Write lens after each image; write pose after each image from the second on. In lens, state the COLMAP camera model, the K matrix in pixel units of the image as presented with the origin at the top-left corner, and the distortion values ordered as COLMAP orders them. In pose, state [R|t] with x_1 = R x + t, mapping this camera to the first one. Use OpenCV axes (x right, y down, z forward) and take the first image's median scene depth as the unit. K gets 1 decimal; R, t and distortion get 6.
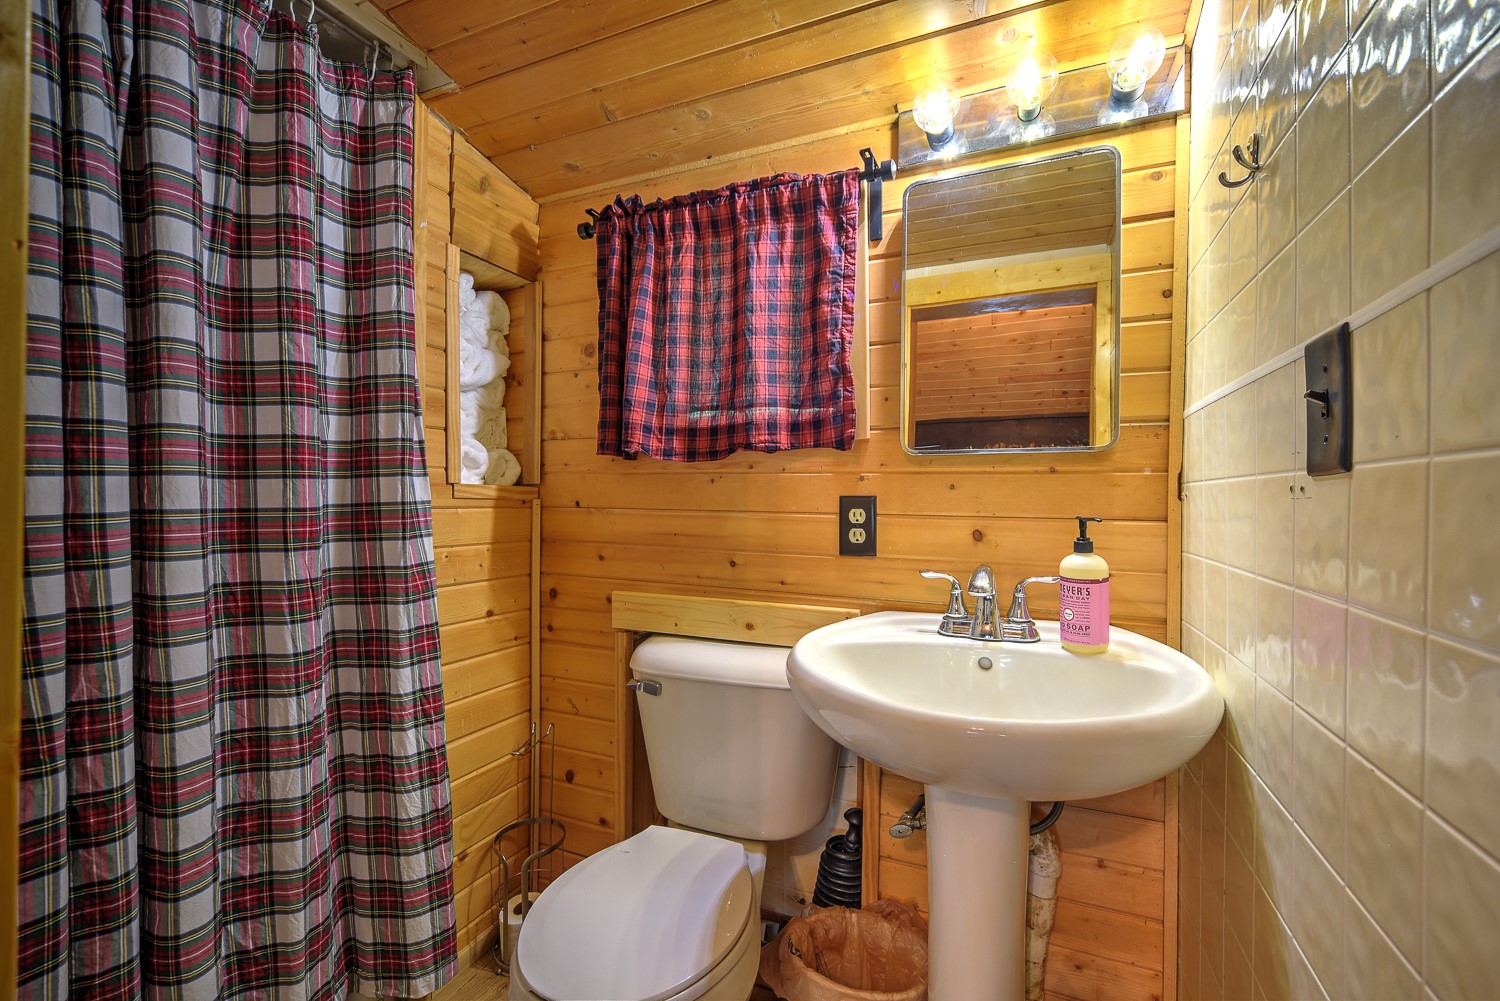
lens RADIAL K [[642.4, 0, 750.0], [0, 642.4, 500.5], [0, 0, 1]] dist [0.001168, 0.000308]
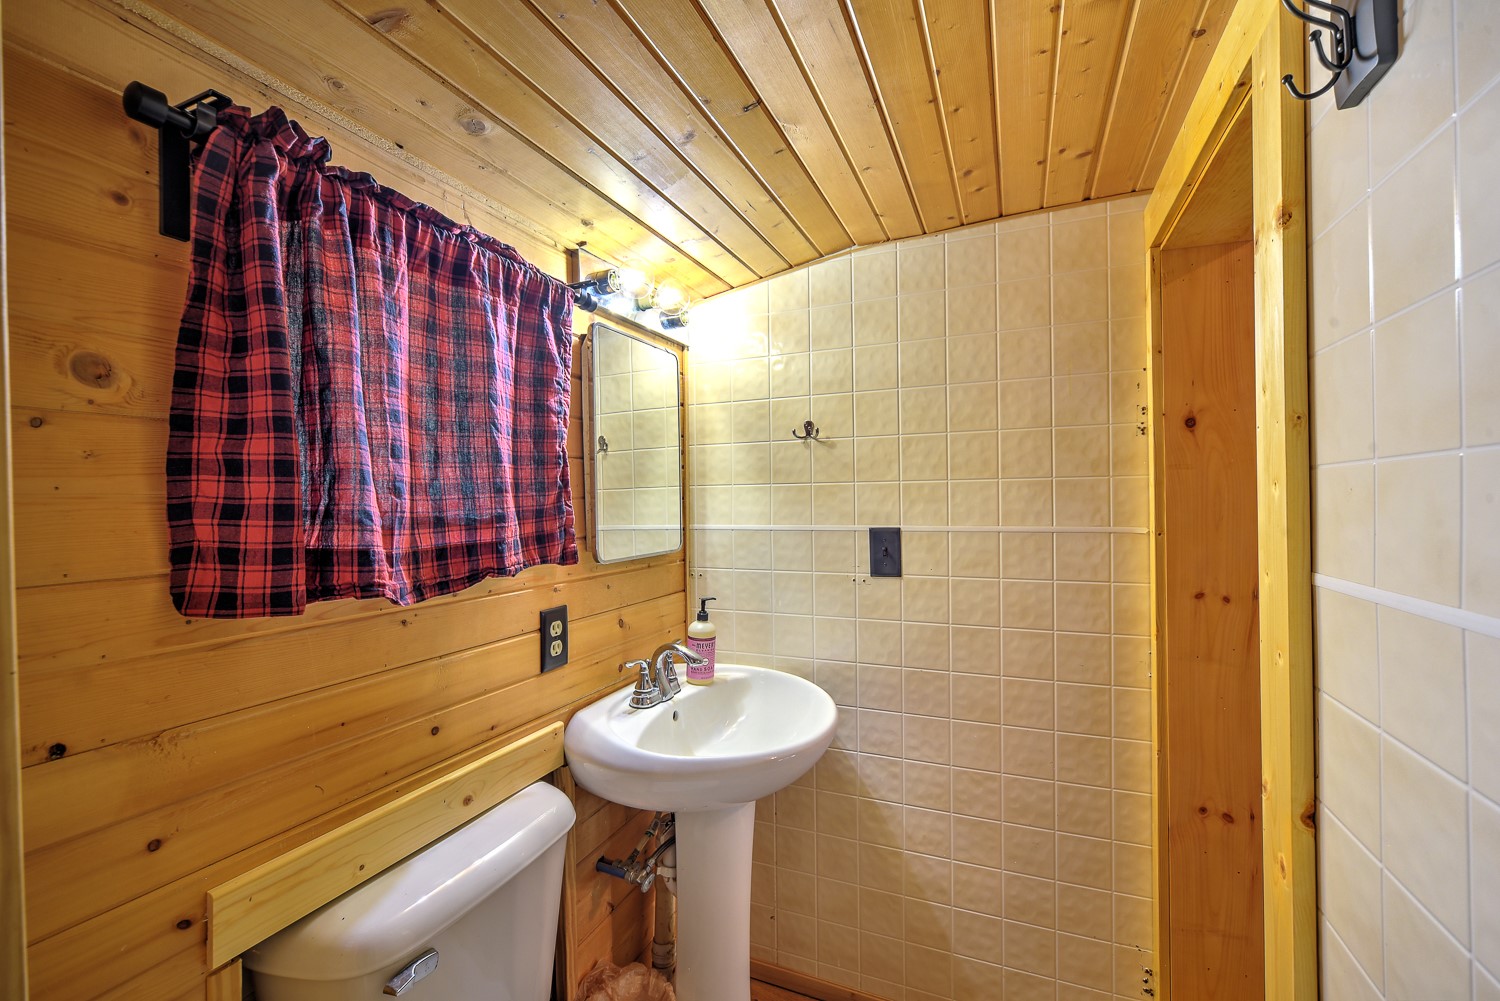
lens RADIAL K [[642.4, 0, 750.0], [0, 642.4, 500.5], [0, 0, 1]] dist [0.001168, 0.000308]
pose [[-0.023324, -0.012580, 0.999649, -0.826739], [0.011923, 0.999846, 0.012860, -0.182132], [-0.999657, 0.012218, -0.023171, 0.717580]]
